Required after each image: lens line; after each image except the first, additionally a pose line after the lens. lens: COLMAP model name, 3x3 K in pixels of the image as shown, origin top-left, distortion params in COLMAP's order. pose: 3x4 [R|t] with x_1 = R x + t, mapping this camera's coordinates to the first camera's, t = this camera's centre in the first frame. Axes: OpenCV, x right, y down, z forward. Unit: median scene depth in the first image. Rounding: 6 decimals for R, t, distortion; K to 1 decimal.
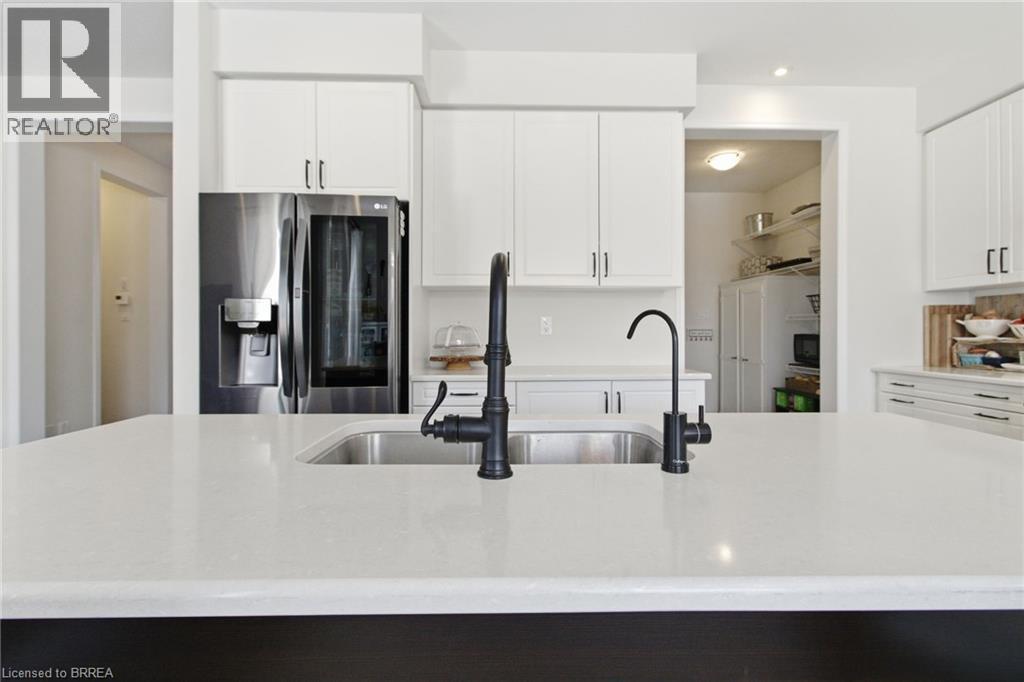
lens RADIAL K [[472.3, 0, 513.6], [0, 472.3, 333.5], [0, 0, 1]] dist [-0.001958, 0.000111]
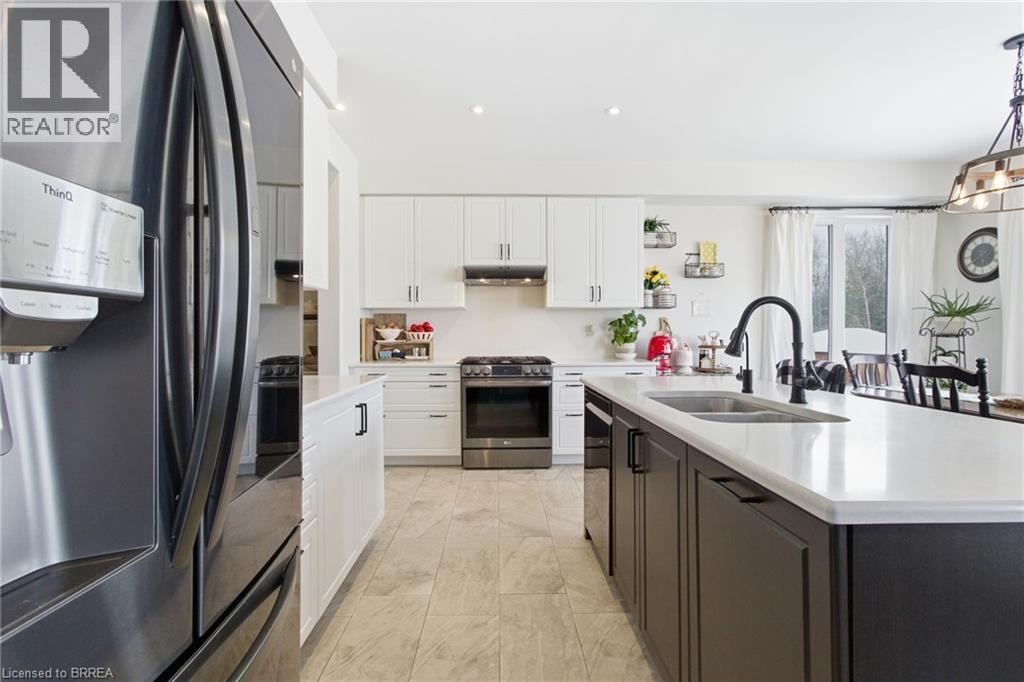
lens RADIAL K [[472.3, 0, 516.6], [0, 472.3, 334.4], [0, 0, 1]] dist [-0.001958, 0.000111]
pose [[-0.004670, 0.004063, 0.999981, -0.553951], [0.005863, 0.999975, -0.004035, -0.002040], [-0.999972, 0.005844, -0.004694, 0.565160]]
